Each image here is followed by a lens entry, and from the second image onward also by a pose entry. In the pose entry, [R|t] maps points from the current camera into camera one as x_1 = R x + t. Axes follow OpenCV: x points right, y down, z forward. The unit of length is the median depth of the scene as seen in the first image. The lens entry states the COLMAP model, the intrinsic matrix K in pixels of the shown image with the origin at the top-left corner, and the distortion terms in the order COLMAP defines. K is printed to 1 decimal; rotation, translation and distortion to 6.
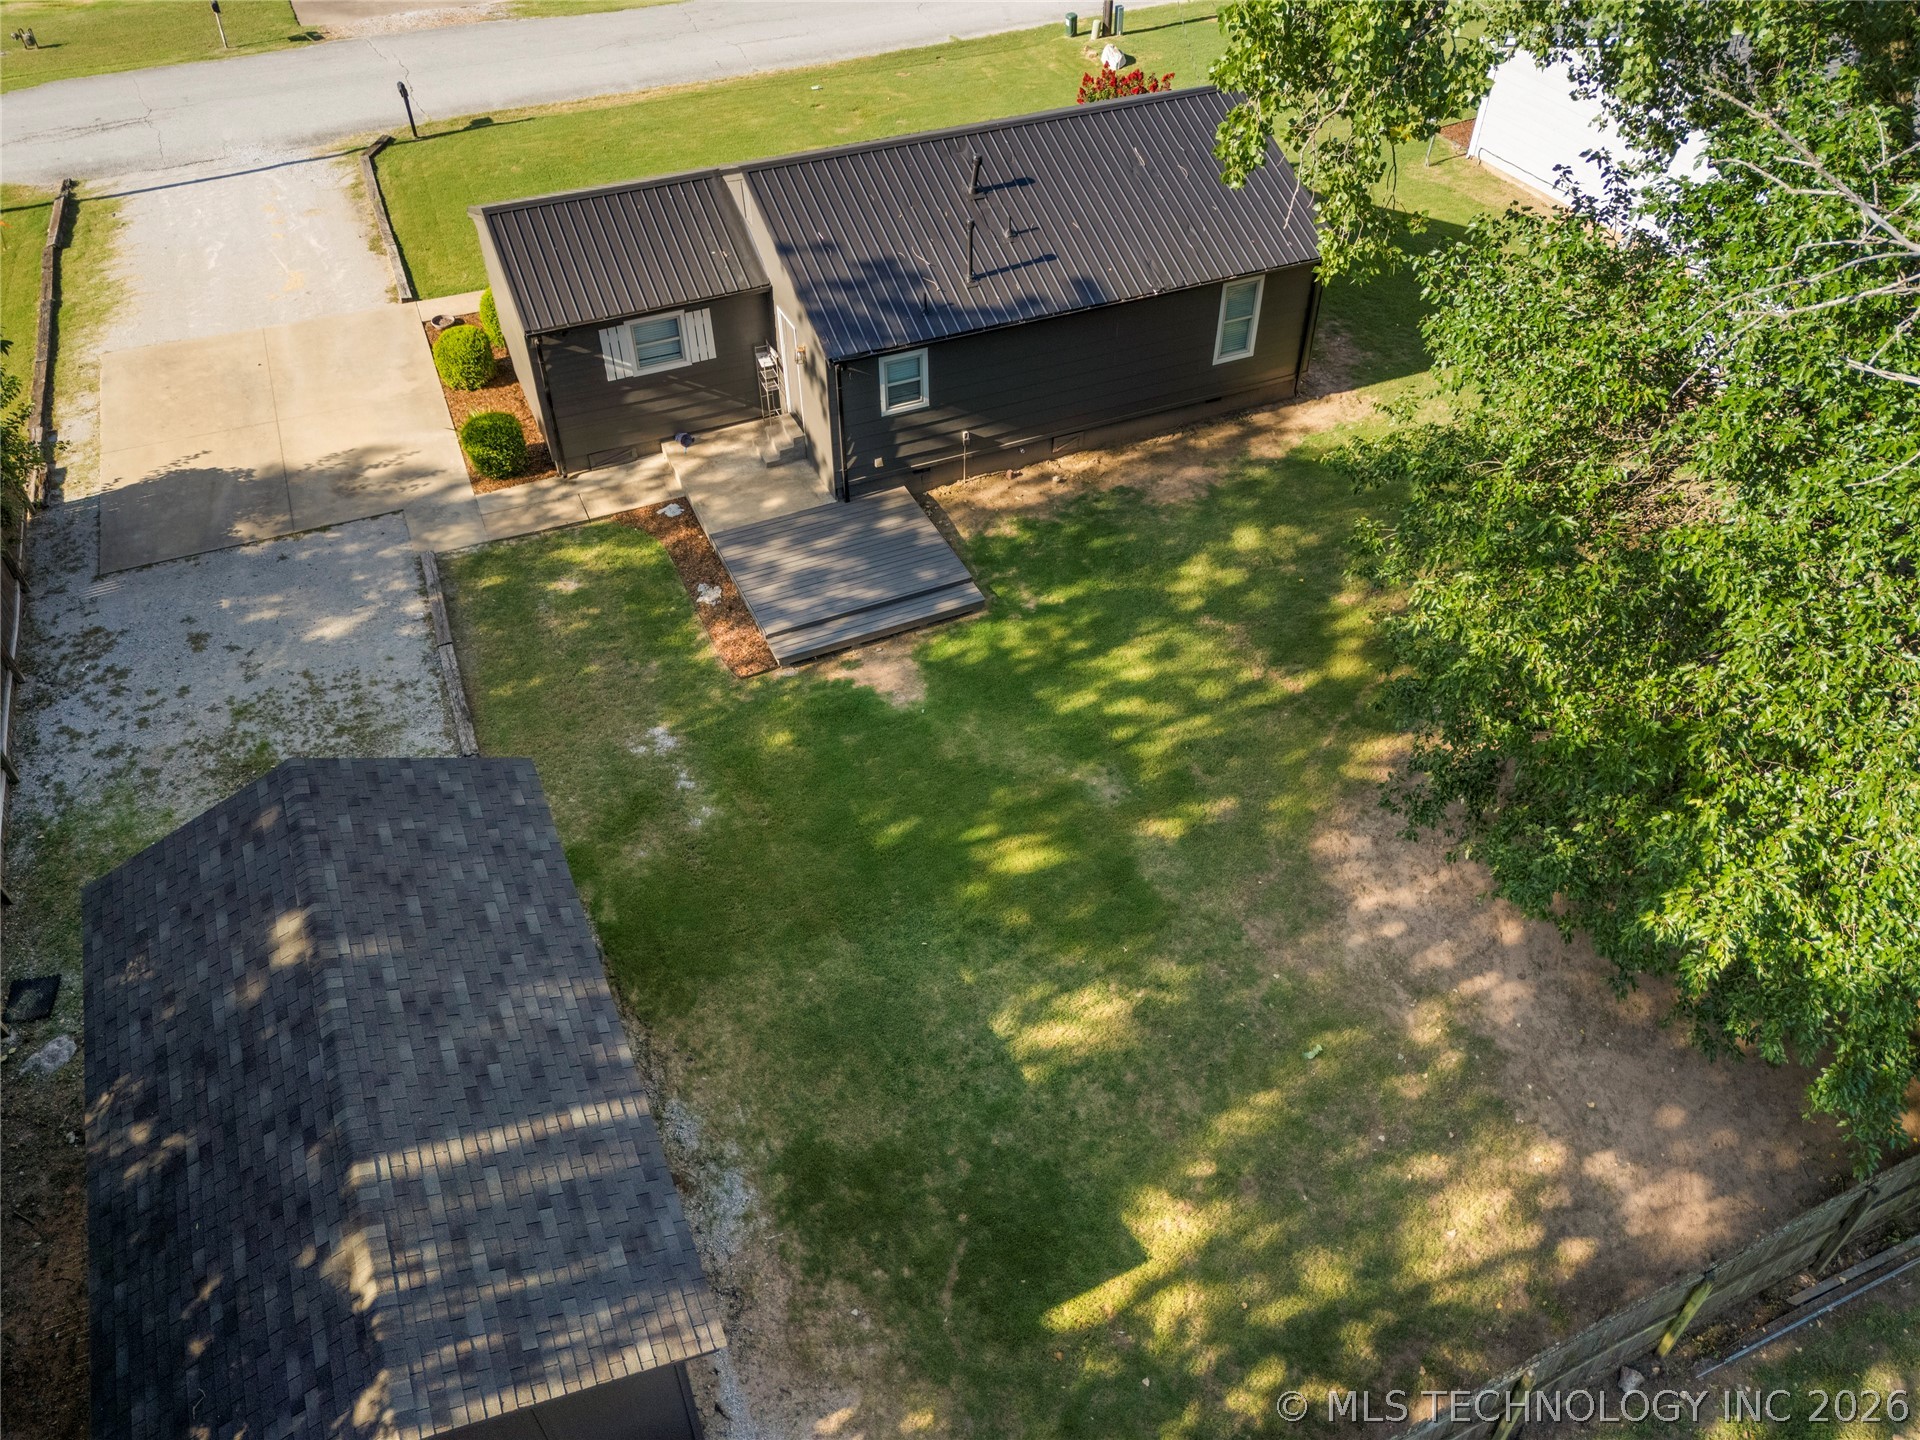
lens RADIAL K [[1420.7, 0, 963.9], [0, 1420.7, 732.2], [0, 0, 1]] dist [0.107084, -0.125408]
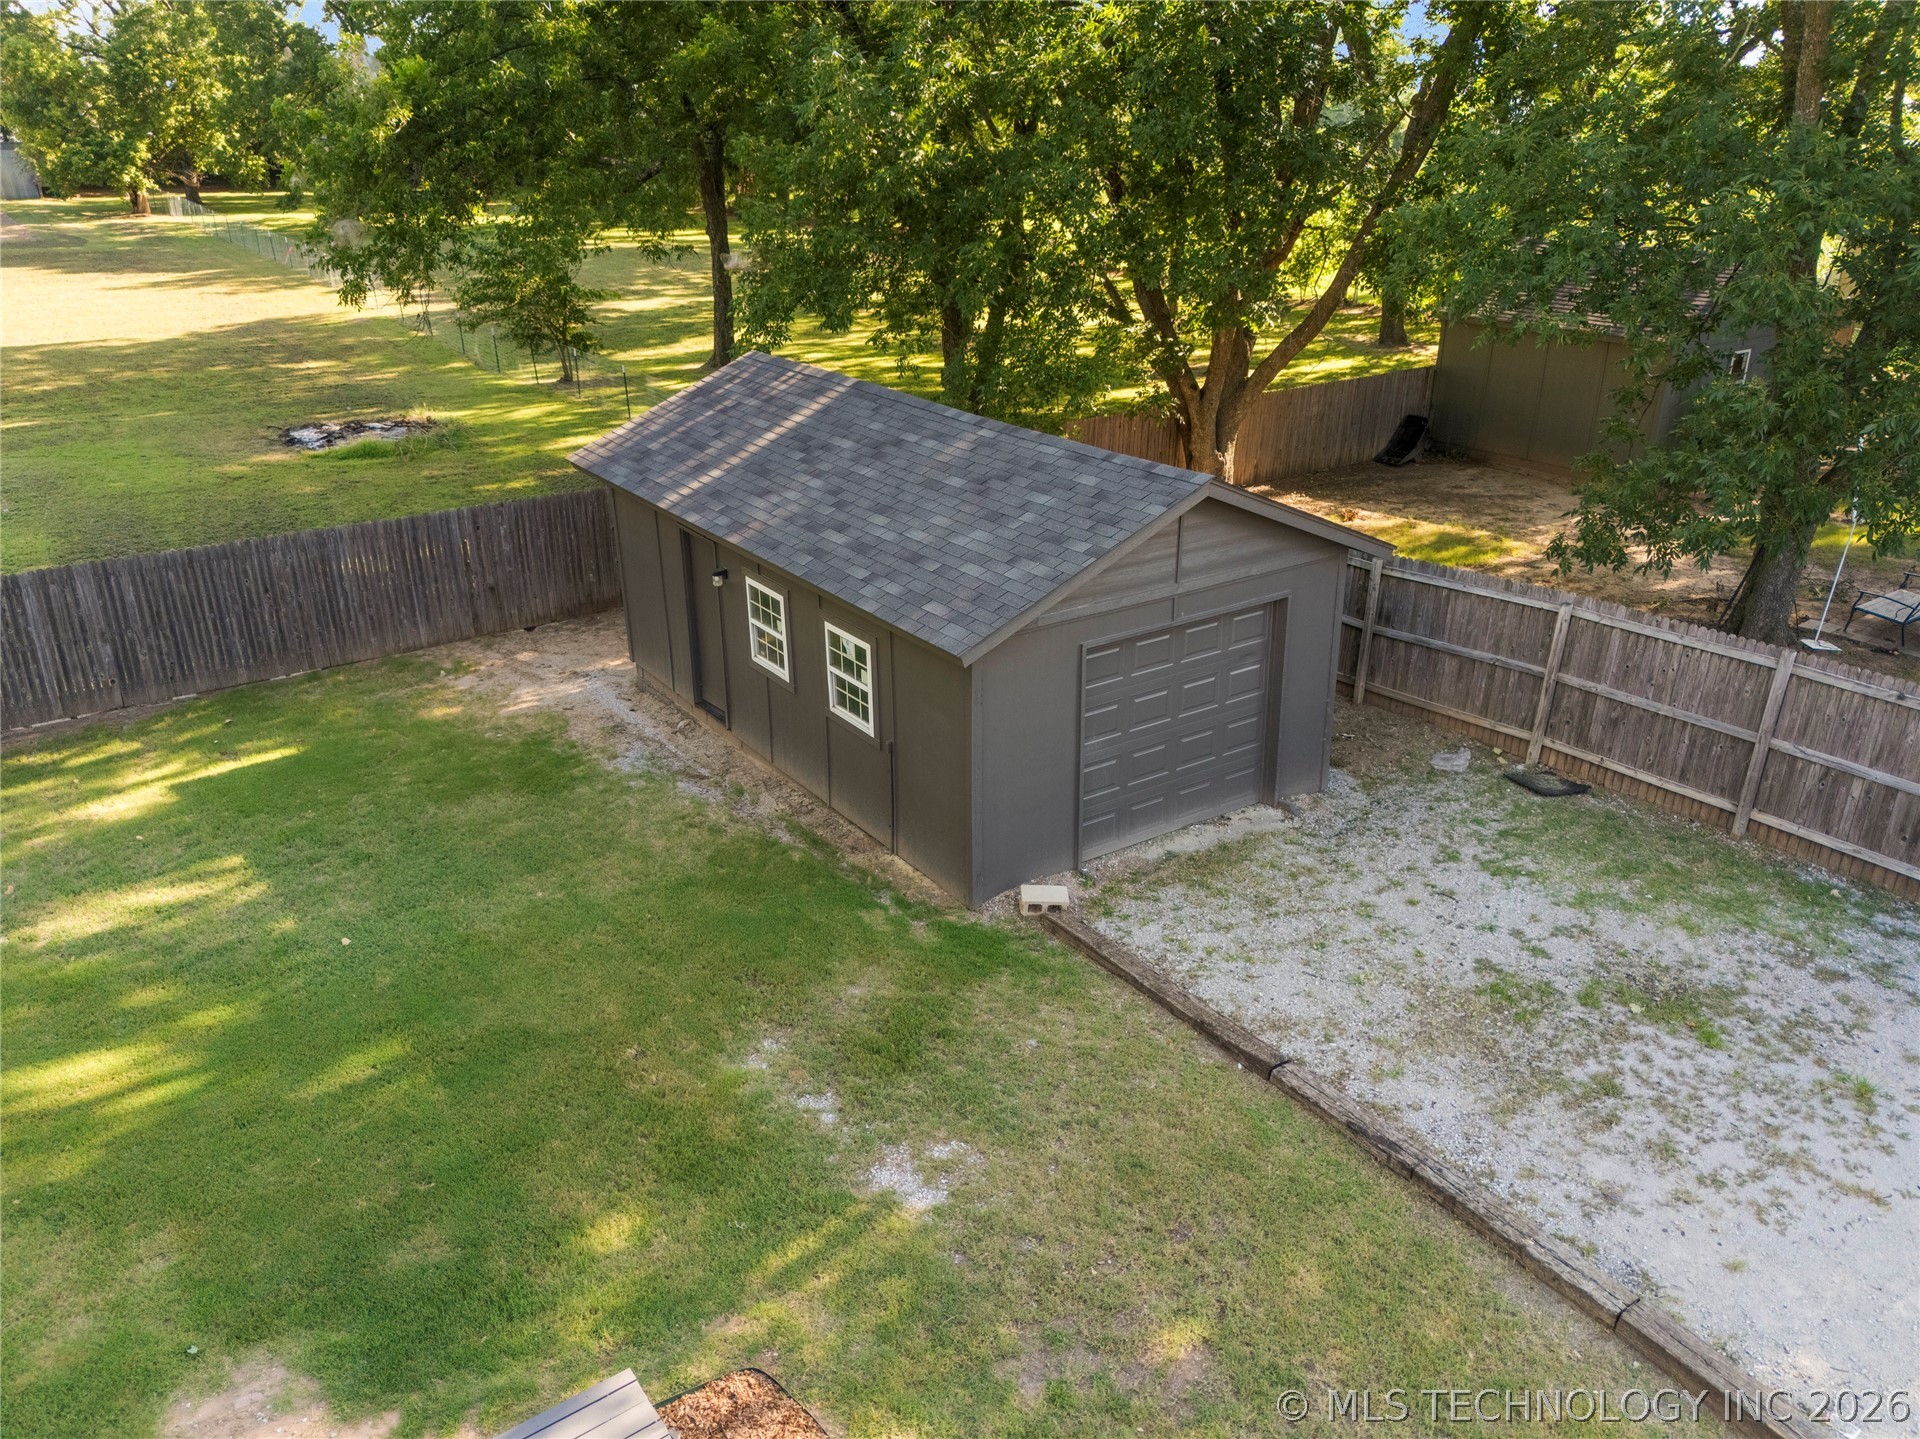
lens RADIAL K [[1420.7, 0, 963.9], [0, 1420.7, 731.7], [0, 0, 1]] dist [0.107084, -0.125408]
pose [[-0.983266, 0.065737, -0.169904, -0.175169], [-0.131762, 0.387436, 0.912432, -0.446950], [0.125808, 0.919550, -0.372291, 1.091242]]
